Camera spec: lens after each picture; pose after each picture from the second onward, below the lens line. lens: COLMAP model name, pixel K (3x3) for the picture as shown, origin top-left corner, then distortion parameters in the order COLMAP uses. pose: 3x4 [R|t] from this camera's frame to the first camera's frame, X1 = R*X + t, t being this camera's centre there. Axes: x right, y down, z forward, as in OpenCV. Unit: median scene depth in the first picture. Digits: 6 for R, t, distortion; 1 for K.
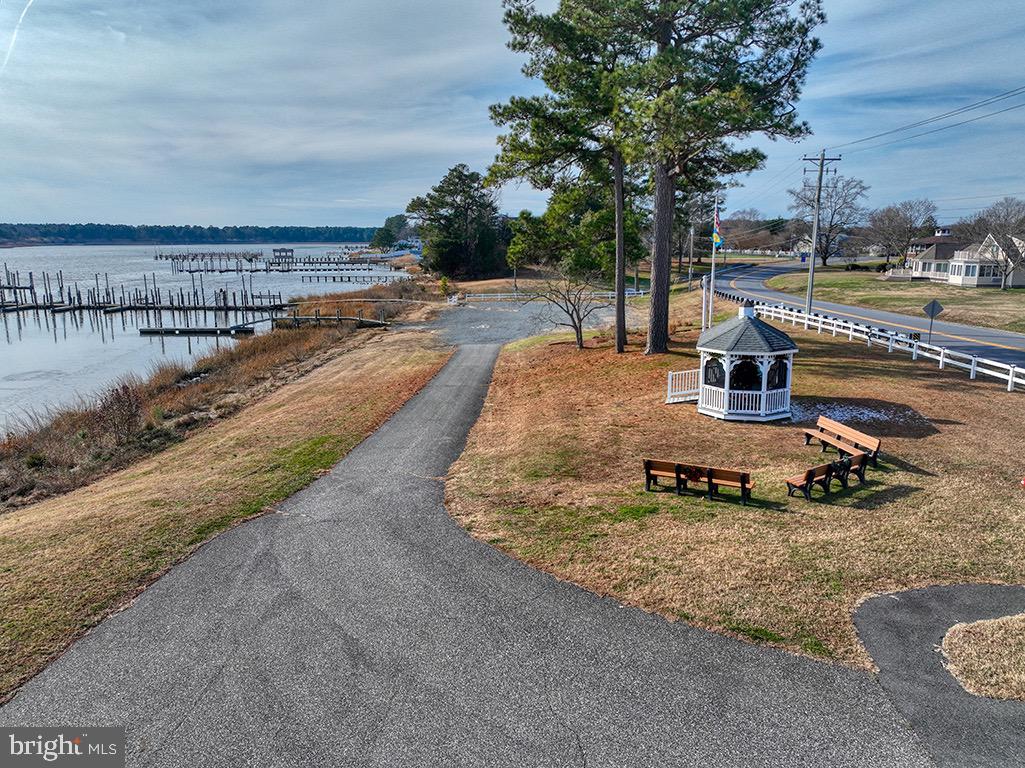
lens RADIAL K [[726.7, 0, 518.9], [0, 726.7, 384.0], [0, 0, 1]] dist [0.008006, 0.008162]
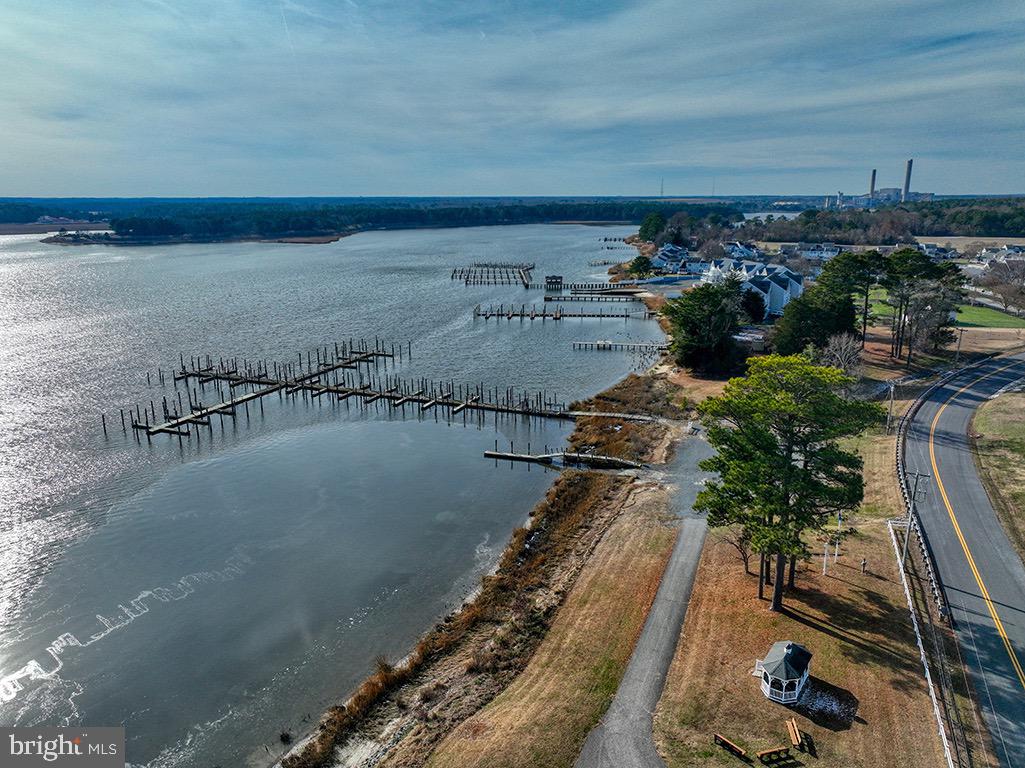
lens RADIAL K [[726.7, 0, 518.9], [0, 726.7, 384.0], [0, 0, 1]] dist [0.008006, 0.008162]
pose [[0.942020, 0.080027, -0.325874, 0.131230], [-0.063495, 0.996112, 0.061073, -0.734113], [0.329494, -0.036840, 0.943439, -1.059109]]
